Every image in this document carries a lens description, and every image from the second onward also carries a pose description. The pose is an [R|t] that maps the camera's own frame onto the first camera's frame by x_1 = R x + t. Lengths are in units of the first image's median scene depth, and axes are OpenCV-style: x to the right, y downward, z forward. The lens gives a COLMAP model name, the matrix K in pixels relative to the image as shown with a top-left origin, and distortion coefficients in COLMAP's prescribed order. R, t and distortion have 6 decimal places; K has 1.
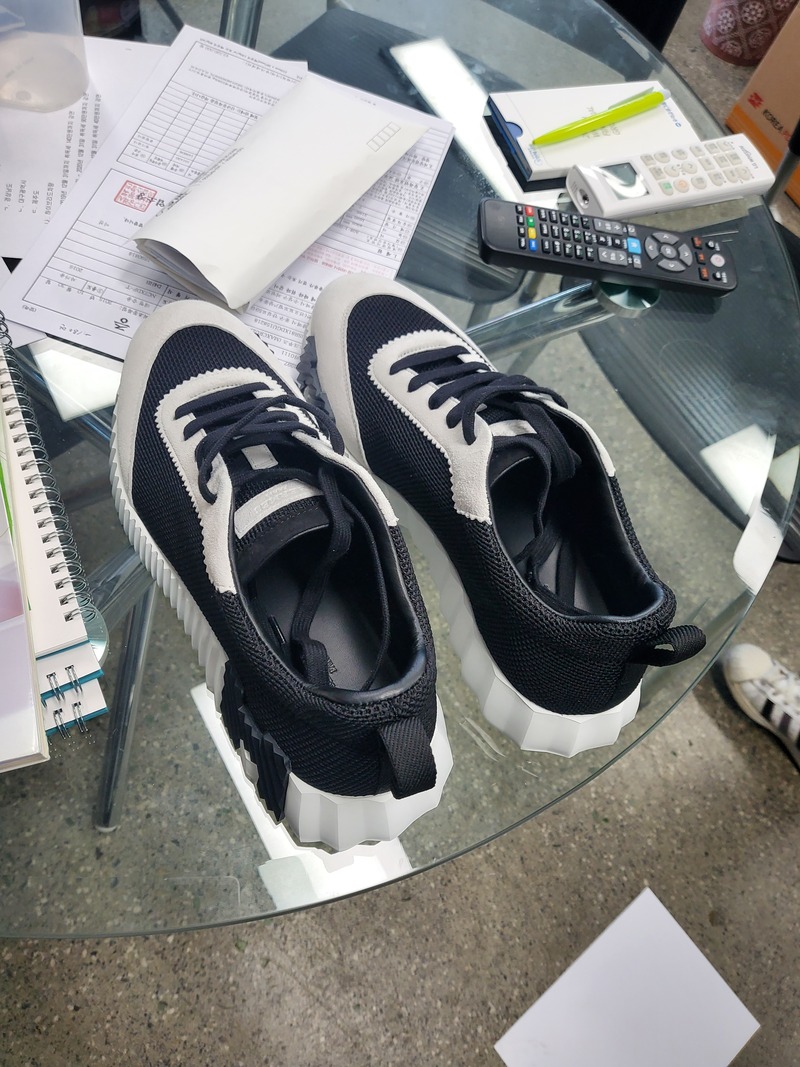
lens RADIAL K [[822.9, 0, 393.2], [0, 822.9, 541.0], [0, 0, 1]] dist [-0.037929, 0.043860]
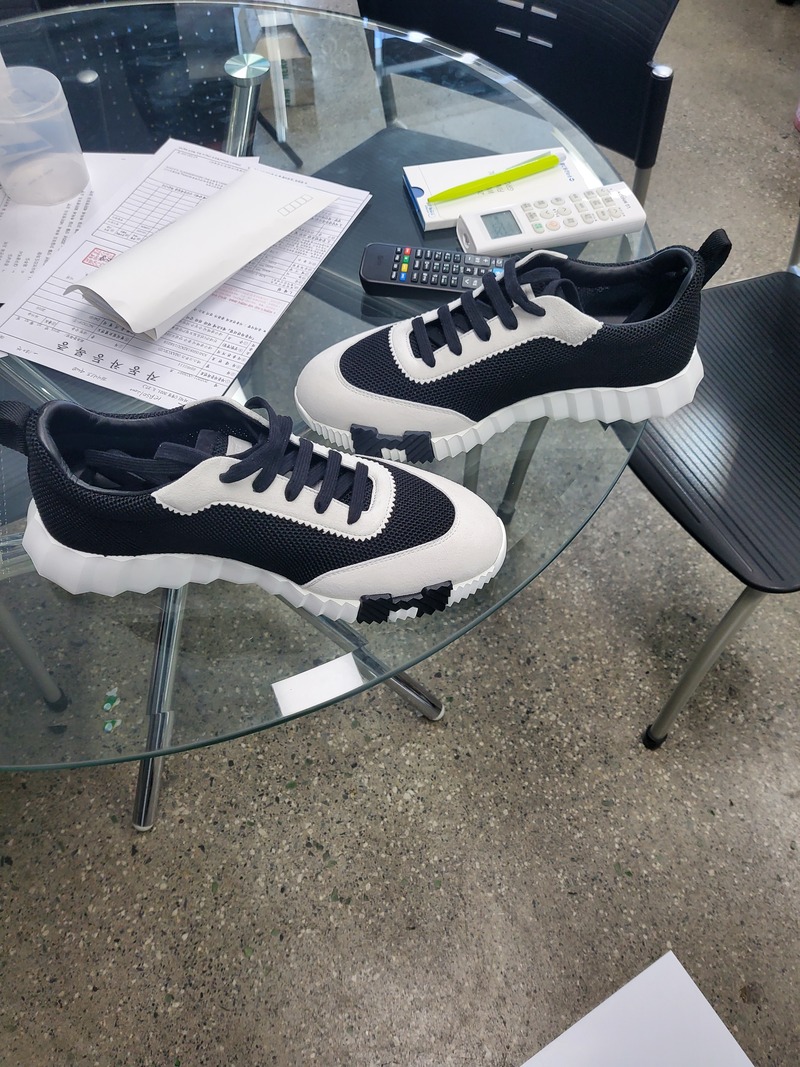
lens RADIAL K [[822.9, 0, 401.9], [0, 822.9, 528.0], [0, 0, 1]] dist [-0.037929, 0.043860]
pose [[0.976985, 0.005491, -0.213239, 0.228539], [-0.035397, 0.989982, -0.136686, 0.088131], [0.210352, 0.141088, 0.967391, -0.057691]]
